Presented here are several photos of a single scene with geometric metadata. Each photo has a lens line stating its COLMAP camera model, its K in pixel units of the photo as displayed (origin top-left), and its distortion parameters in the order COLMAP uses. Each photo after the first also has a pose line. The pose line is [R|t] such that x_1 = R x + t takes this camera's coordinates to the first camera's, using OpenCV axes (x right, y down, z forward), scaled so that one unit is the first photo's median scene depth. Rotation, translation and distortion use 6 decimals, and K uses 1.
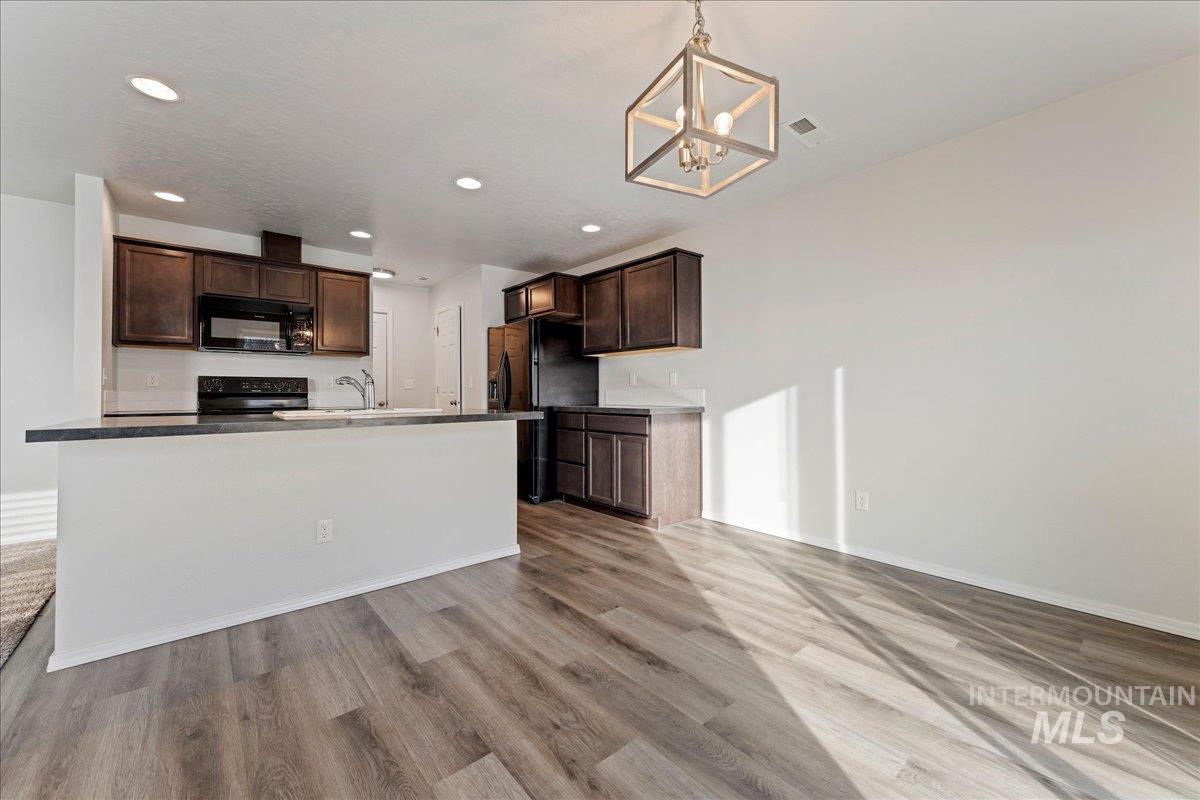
lens RADIAL K [[488.7, 0, 607.7], [0, 488.7, 392.9], [0, 0, 1]] dist [0.000099, -0.000035]
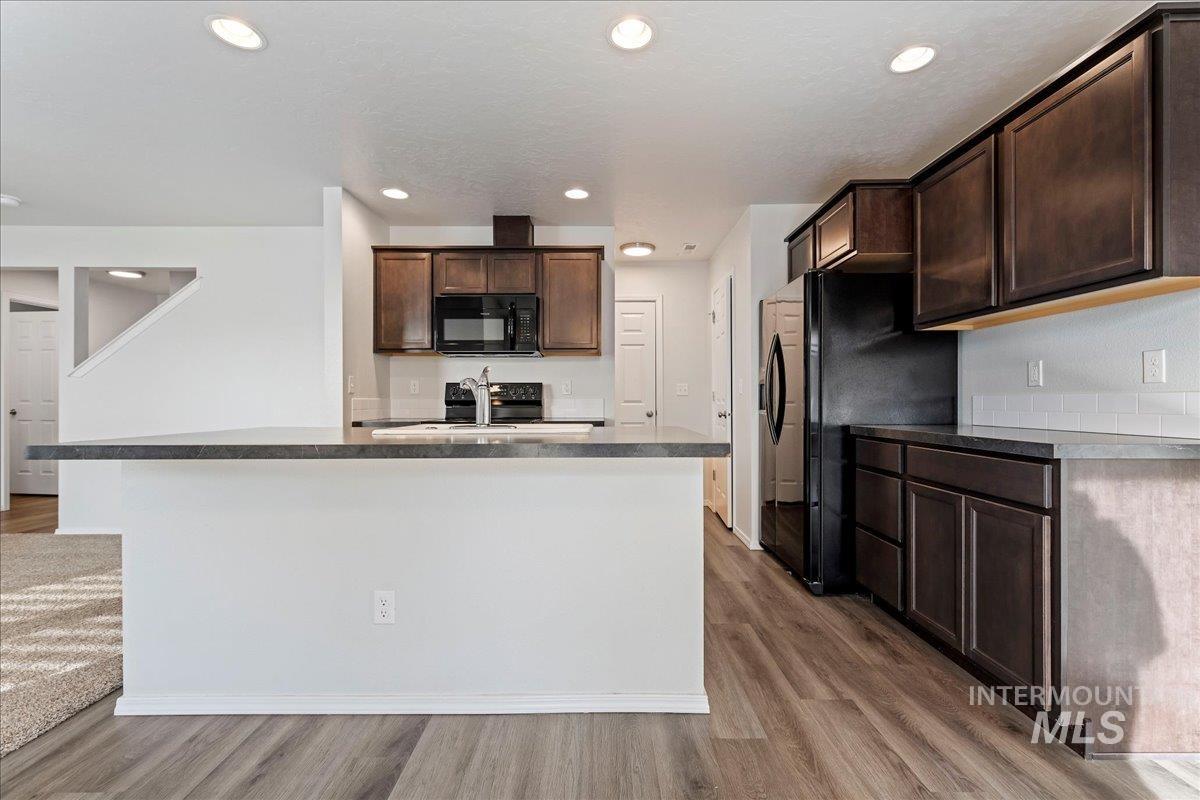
lens RADIAL K [[542.2, 0, 603.0], [0, 542.2, 404.7], [0, 0, 1]] dist [0.001172, -0.001100]
pose [[0.762785, 0.006204, -0.646622, 0.078745], [-0.000622, 0.999961, 0.008859, -0.001149], [0.646652, -0.006355, 0.762759, 0.382950]]
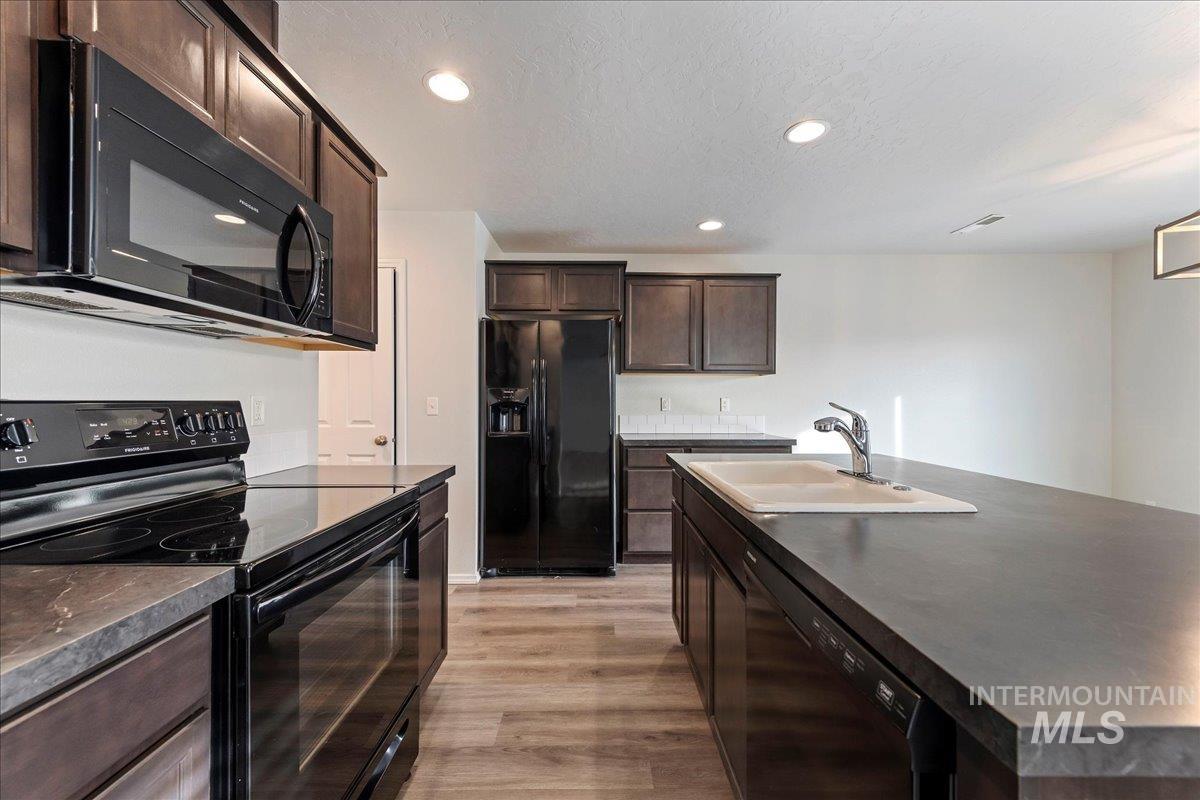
lens RADIAL K [[461.3, 0, 600.0], [0, 461.3, 400.0], [0, 0, 1]] dist [-0.000123, -0.000033]
pose [[0.643412, 0.006759, 0.765490, -0.735560], [-0.001455, 0.999970, -0.007607, -0.030550], [-0.765519, 0.003781, 0.643403, 0.618896]]
